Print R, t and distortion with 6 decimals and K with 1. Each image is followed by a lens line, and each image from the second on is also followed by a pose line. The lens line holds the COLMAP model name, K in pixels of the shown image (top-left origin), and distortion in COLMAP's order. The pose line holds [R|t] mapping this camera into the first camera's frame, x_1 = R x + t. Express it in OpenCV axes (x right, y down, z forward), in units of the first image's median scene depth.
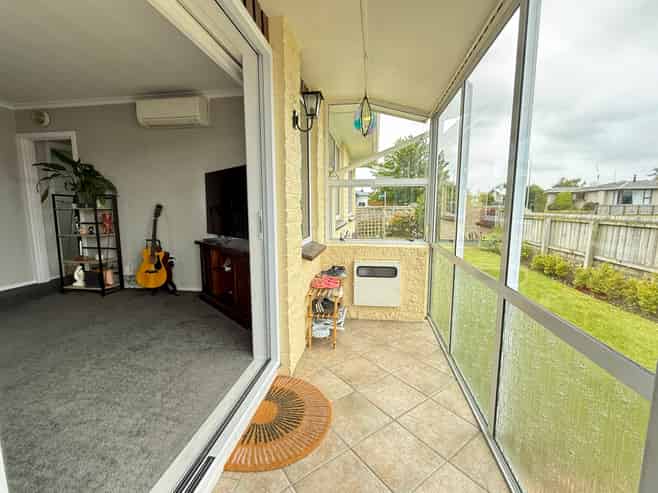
lens RADIAL K [[288.2, 0, 329.0], [0, 288.2, 246.5], [0, 0, 1]] dist [-0.001814, -0.000531]
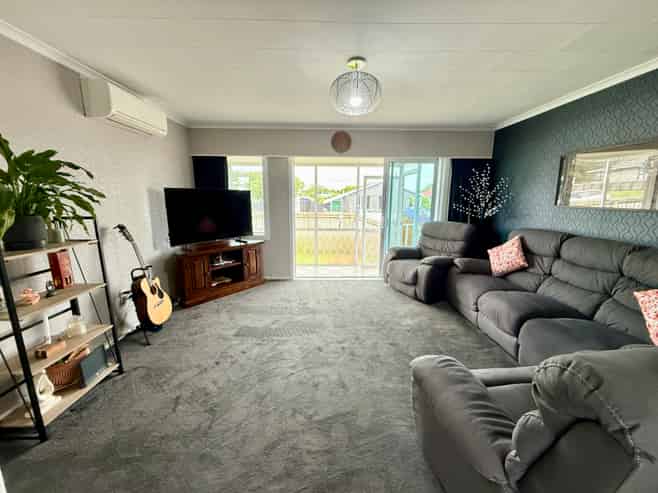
lens RADIAL K [[259.6, 0, 328.7], [0, 259.6, 243.8], [0, 0, 1]] dist [-0.000351, -0.000014]
pose [[-0.168043, -0.183314, 0.968585, -1.362466], [0.128158, 0.970156, 0.205846, -0.167746], [-0.977413, 0.158723, -0.139535, 0.577592]]
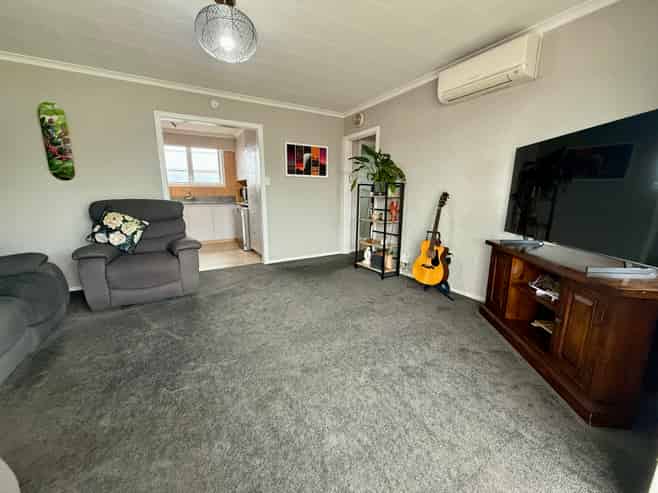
lens RADIAL K [[259.6, 0, 328.7], [0, 259.6, 243.8], [0, 0, 1]] dist [-0.000351, -0.000014]
pose [[0.640067, 0.146087, -0.754303, -0.199472], [-0.099082, 0.989254, 0.107514, -0.040415], [0.761903, 0.005922, 0.647664, 0.217646]]
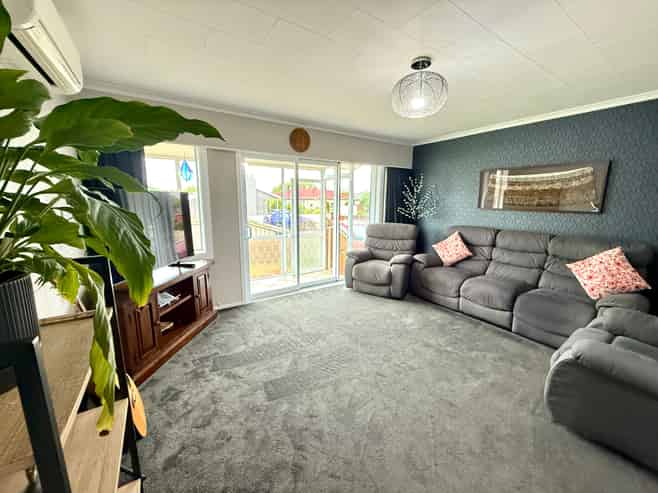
lens RADIAL K [[259.6, 0, 328.7], [0, 259.6, 243.8], [0, 0, 1]] dist [-0.000351, -0.000014]
pose [[-0.667509, -0.135533, 0.732163, -1.070561], [0.091471, 0.960921, 0.261273, -0.223628], [-0.738962, 0.241374, -0.629026, 0.942495]]
